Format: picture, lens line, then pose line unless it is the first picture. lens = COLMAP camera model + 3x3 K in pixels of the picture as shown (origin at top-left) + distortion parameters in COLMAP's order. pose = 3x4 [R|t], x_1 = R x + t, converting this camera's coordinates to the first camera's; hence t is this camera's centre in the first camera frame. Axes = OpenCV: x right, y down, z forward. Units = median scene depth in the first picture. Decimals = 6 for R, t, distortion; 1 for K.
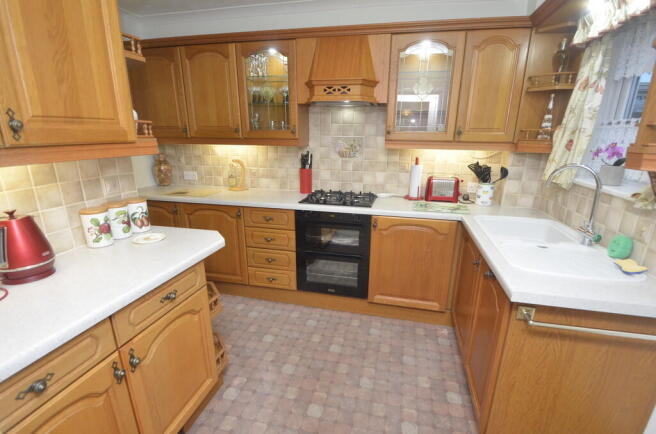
lens RADIAL K [[319.8, 0, 328.0], [0, 319.8, 217.0], [0, 0, 1]] dist [-0.000943, -0.000115]
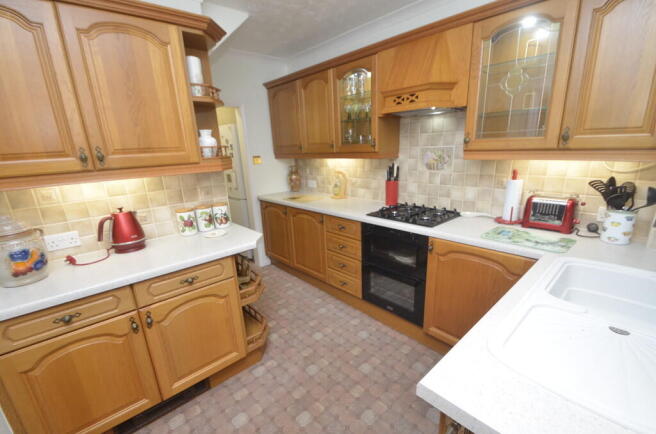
lens RADIAL K [[290.3, 0, 331.5], [0, 290.3, 218.8], [0, 0, 1]] dist [0.009958, -0.000361]
pose [[0.825700, 0.094804, -0.556087, 0.332444], [-0.093428, 0.995145, 0.030931, -0.050114], [0.556320, 0.026415, 0.830549, 0.167563]]
